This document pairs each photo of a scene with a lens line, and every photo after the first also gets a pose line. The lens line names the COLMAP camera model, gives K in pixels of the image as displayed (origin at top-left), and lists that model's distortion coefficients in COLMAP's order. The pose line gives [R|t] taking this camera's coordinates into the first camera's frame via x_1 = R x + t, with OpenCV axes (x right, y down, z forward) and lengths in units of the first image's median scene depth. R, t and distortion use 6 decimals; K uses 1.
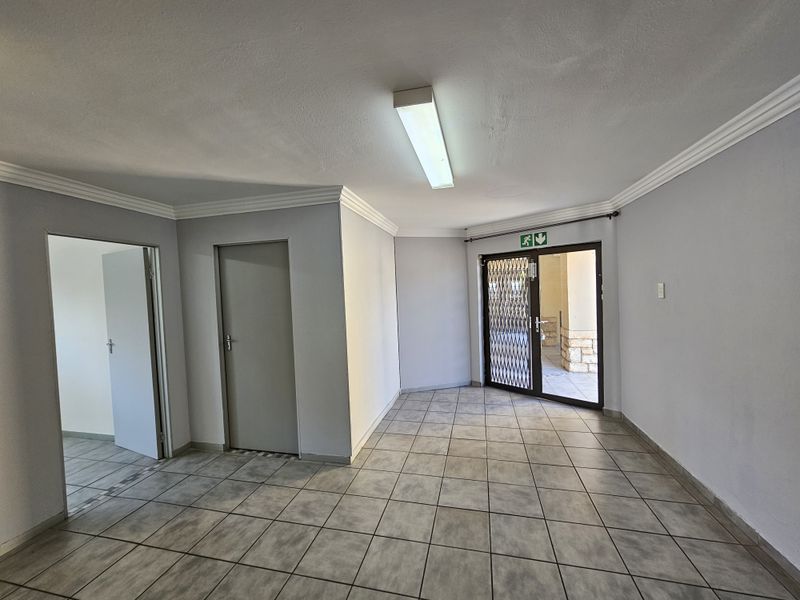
lens RADIAL K [[325.2, 0, 400.9], [0, 325.2, 298.8], [0, 0, 1]] dist [-0.002813, 0.000708]
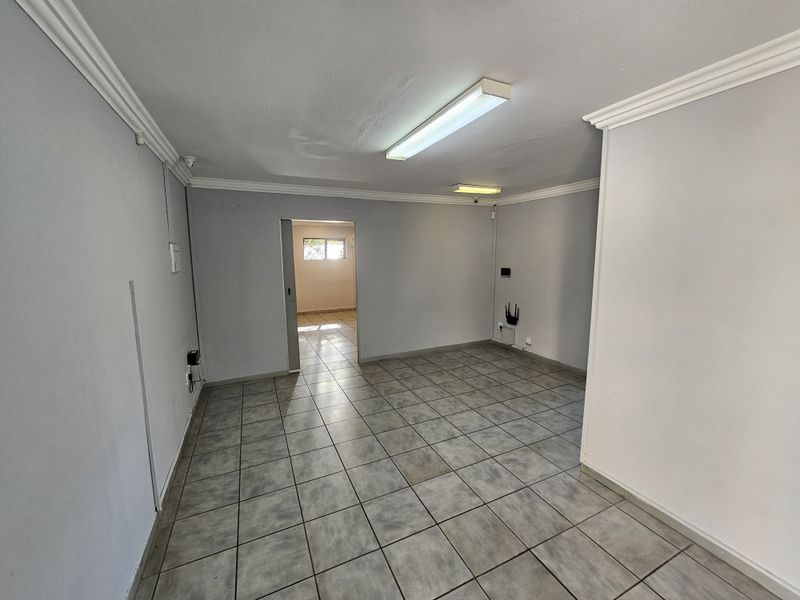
lens RADIAL K [[325.2, 0, 400.9], [0, 325.2, 298.8], [0, 0, 1]] dist [-0.002813, 0.000708]
pose [[-0.778503, 0.131758, -0.613655, 0.847059], [0.023546, 0.983160, 0.181223, -0.095345], [0.627199, 0.126633, -0.768495, 1.706415]]
